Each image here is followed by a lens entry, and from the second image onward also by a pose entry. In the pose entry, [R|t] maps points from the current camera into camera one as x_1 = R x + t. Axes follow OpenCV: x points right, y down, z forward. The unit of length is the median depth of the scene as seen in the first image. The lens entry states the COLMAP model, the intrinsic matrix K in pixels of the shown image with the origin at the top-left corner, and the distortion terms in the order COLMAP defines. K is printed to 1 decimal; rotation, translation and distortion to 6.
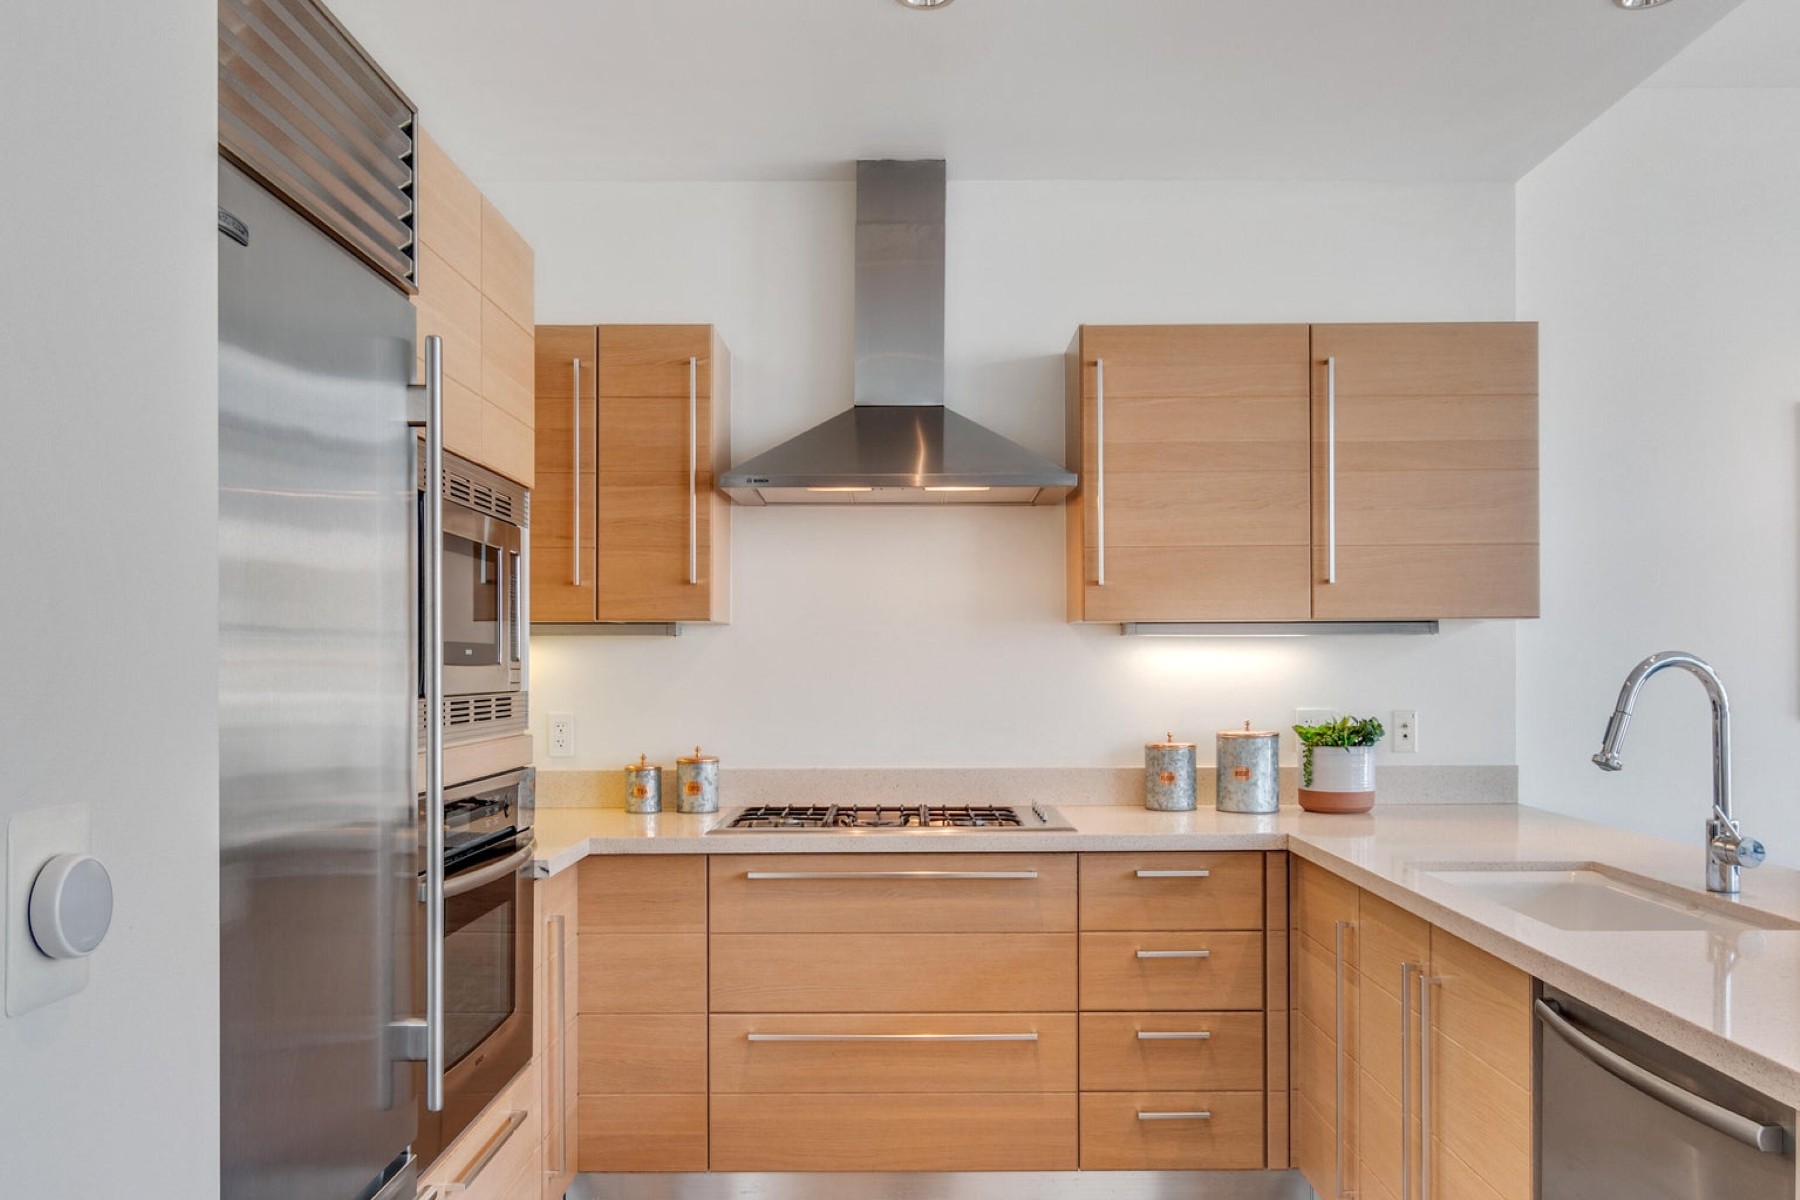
lens RADIAL K [[1377.9, 0, 906.2], [0, 1377.9, 665.9], [0, 0, 1]] dist [0.003714, -0.001321]
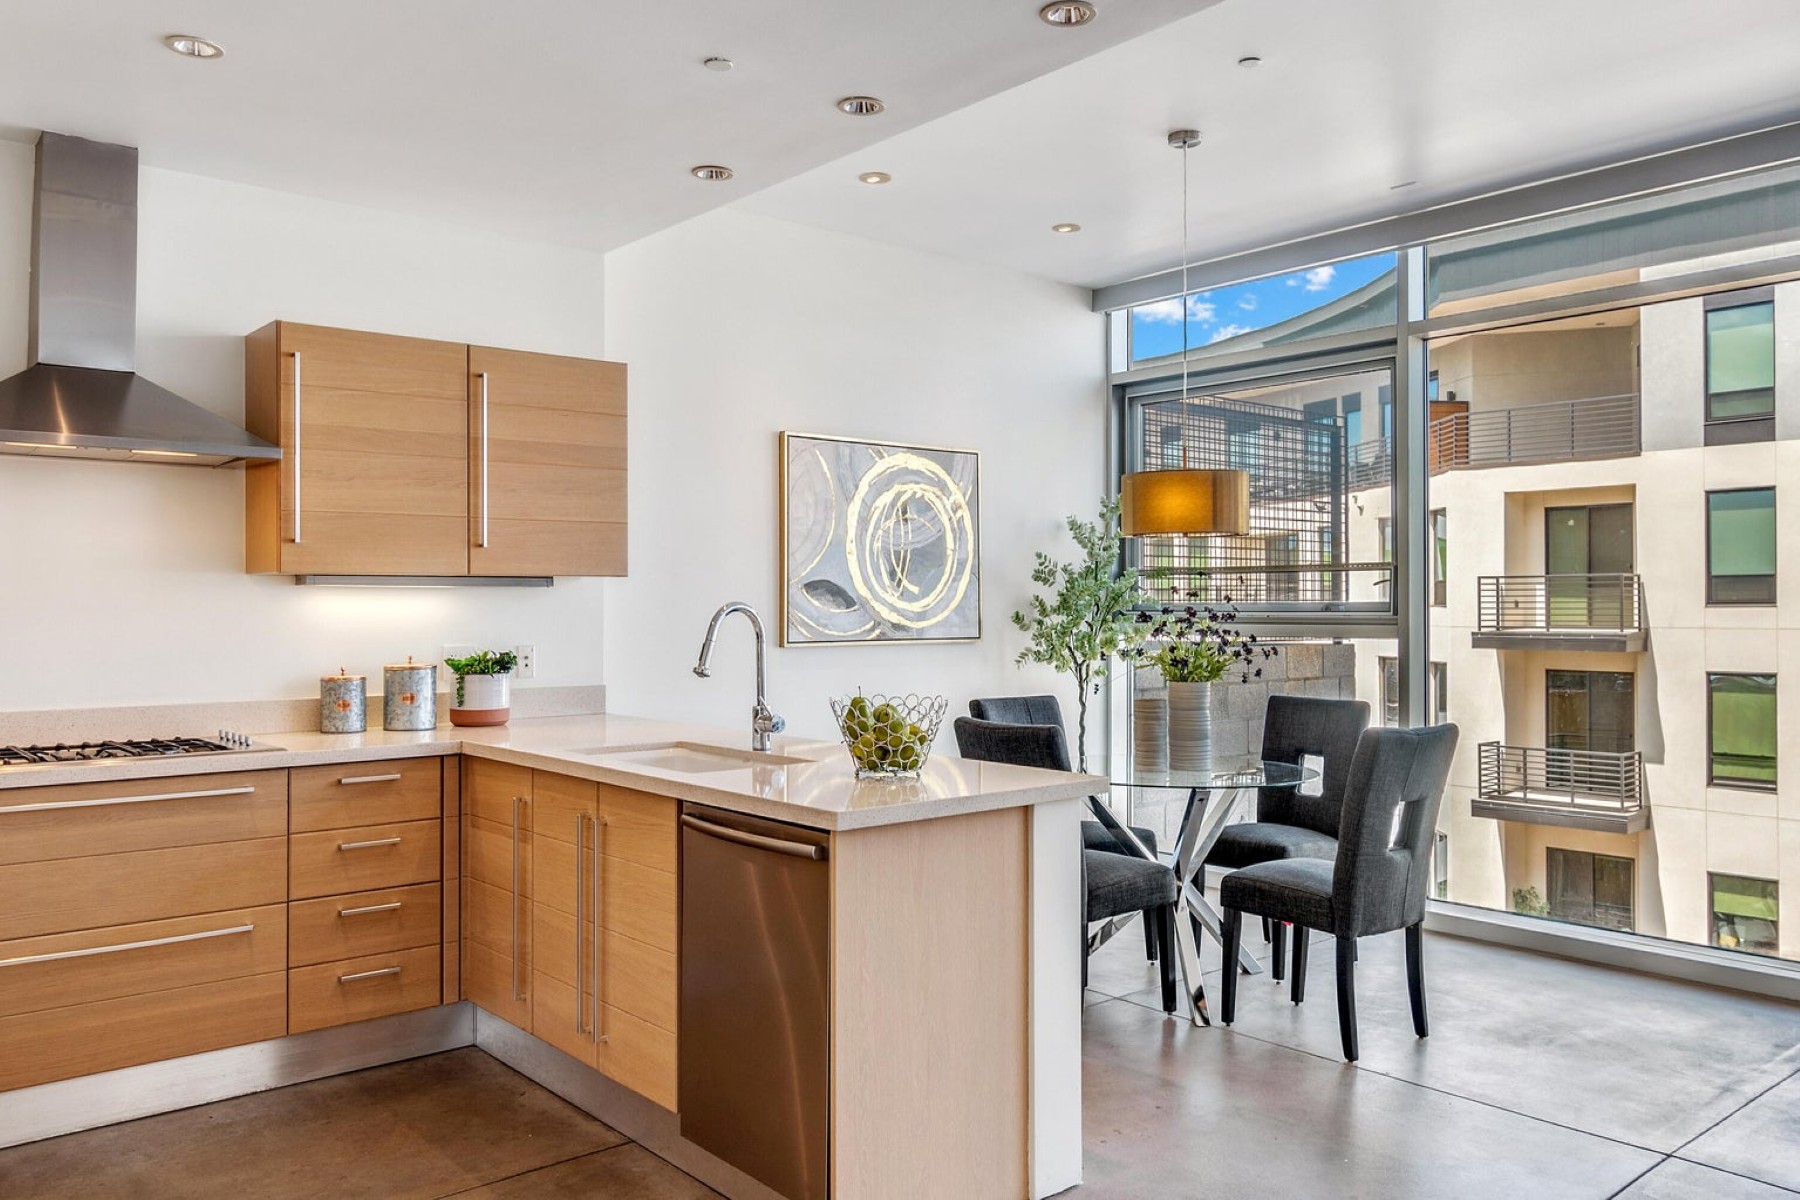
lens RADIAL K [[1377.9, 0, 898.2], [0, 1377.9, 596.3], [0, 0, 1]] dist [0.003714, -0.001321]
pose [[0.764216, 0.006444, 0.644928, -0.226692], [0.000380, 0.999945, -0.010442, -0.000246], [-0.644960, 0.008226, 0.764172, -0.235810]]
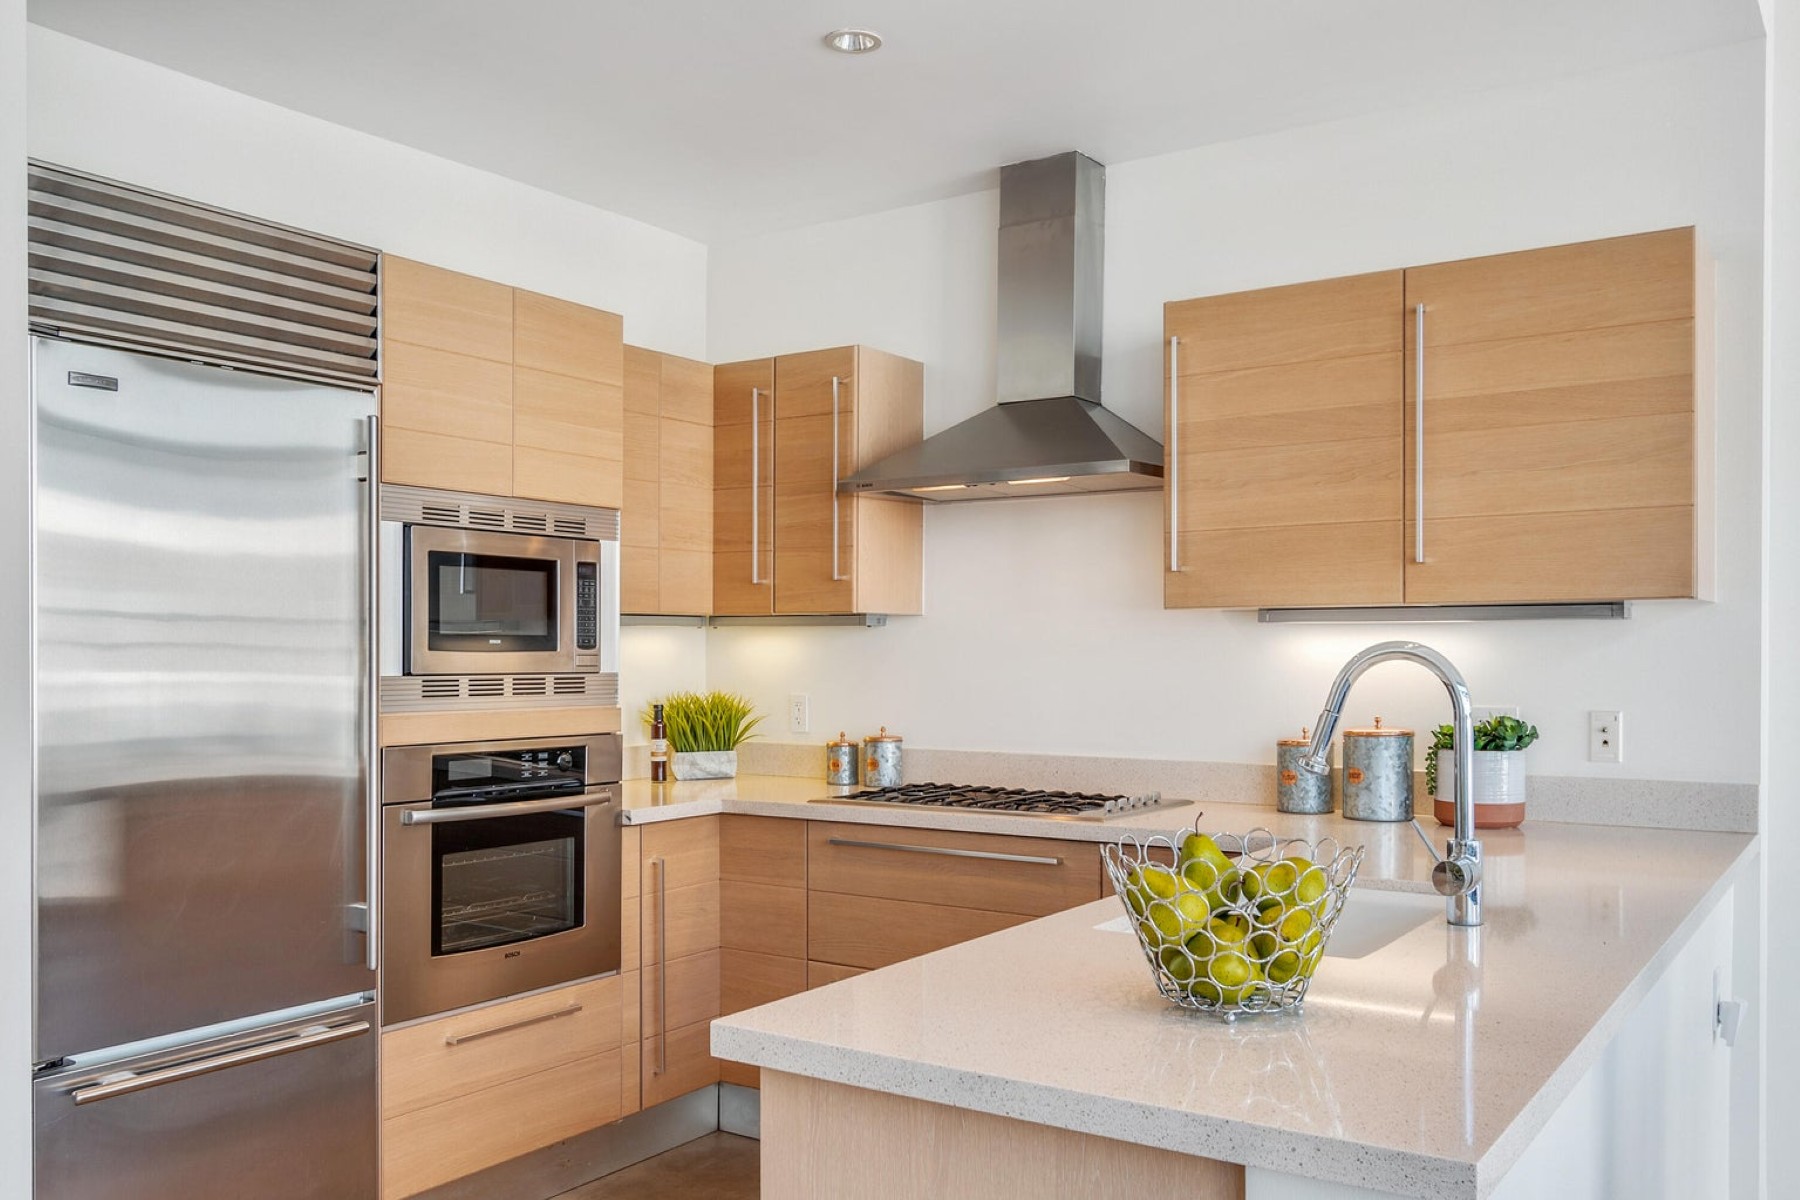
lens RADIAL K [[1480.4, 0, 917.7], [0, 1480.4, 672.5], [0, 0, 1]] dist [0.004088, -0.003947]
pose [[0.830690, 0.011265, -0.556621, 0.565721], [-0.004896, 0.999904, 0.012929, -0.000323], [0.556713, -0.008014, 0.830666, 0.038048]]
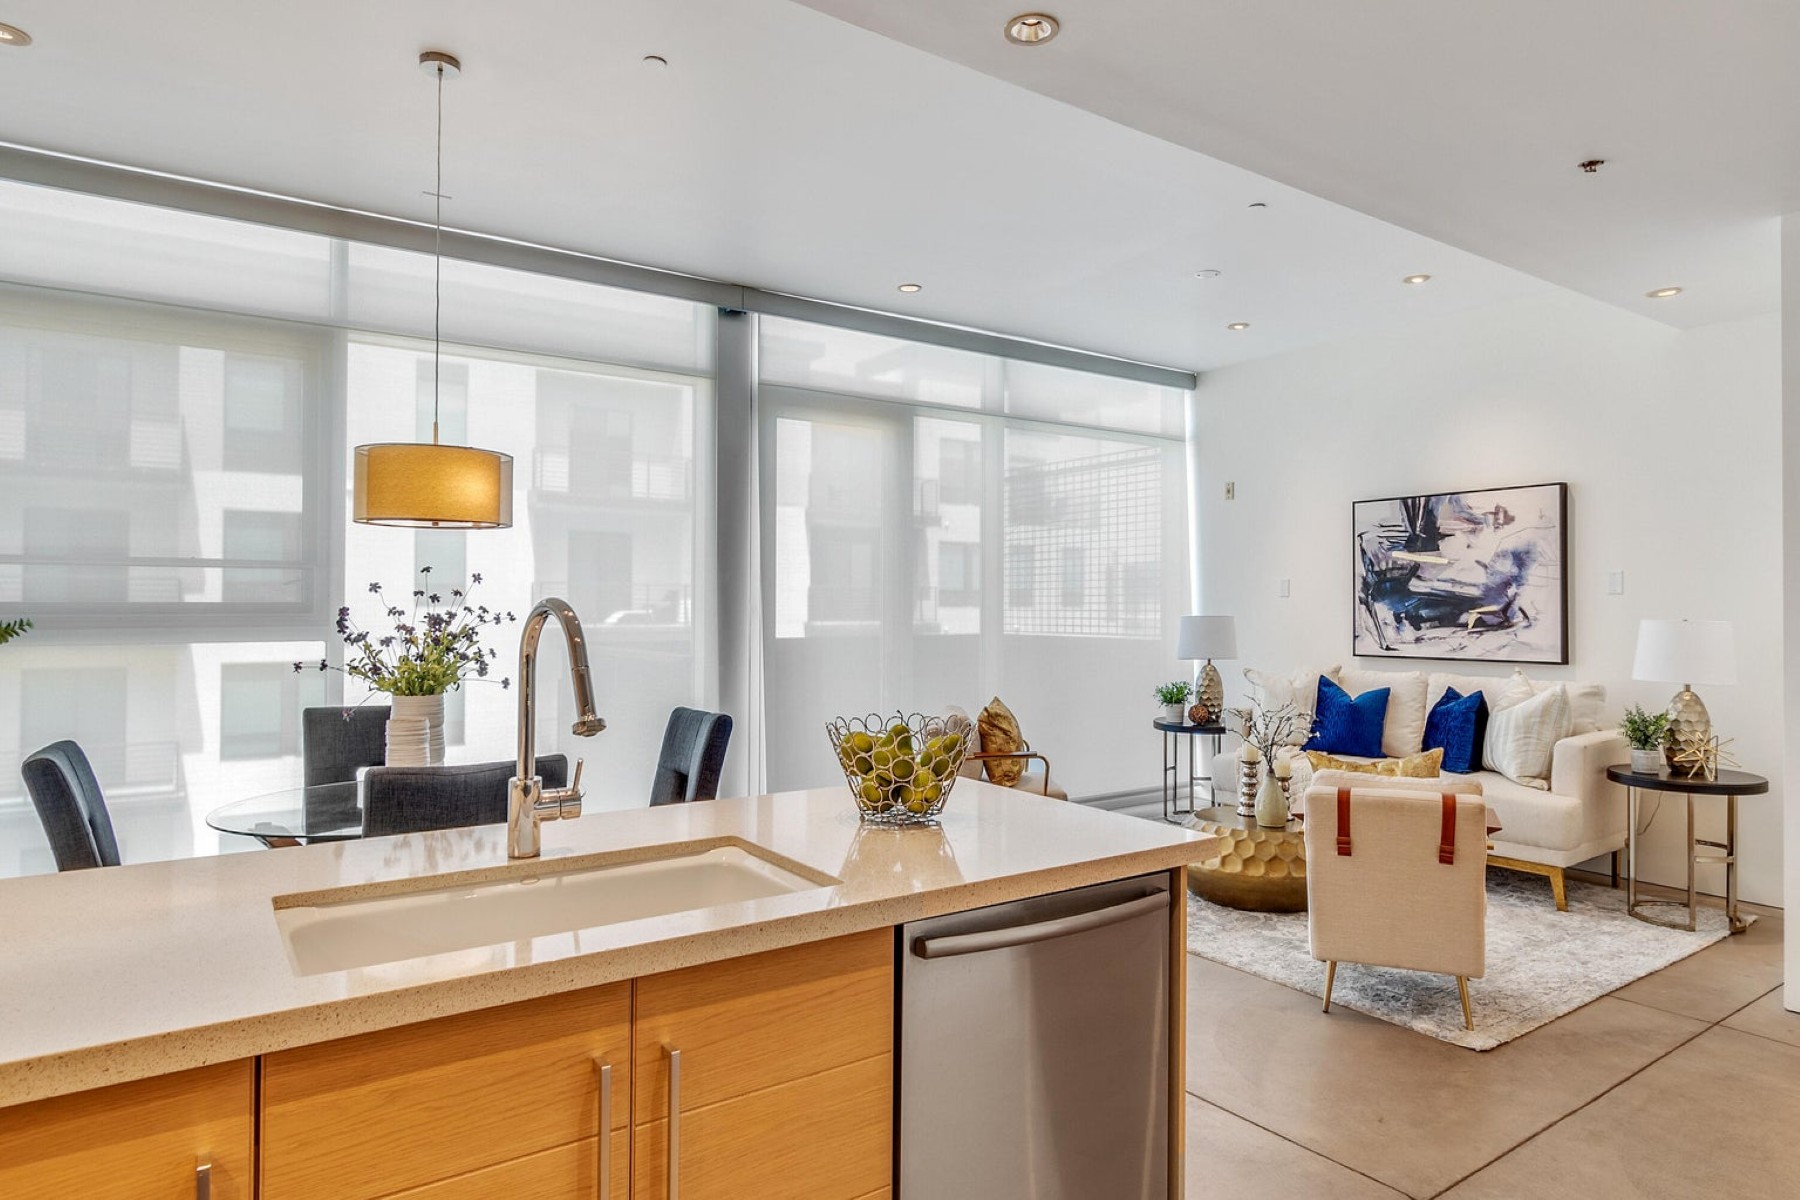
lens RADIAL K [[1042.9, 0, 911.3], [0, 1042.9, 610.3], [0, 0, 1]] dist [0.003632, -0.001699]
pose [[-0.572525, -0.000566, 0.819887, -0.093168], [0.002154, 0.999995, 0.002195, -0.002499], [-0.819885, 0.003023, -0.572521, 0.810354]]
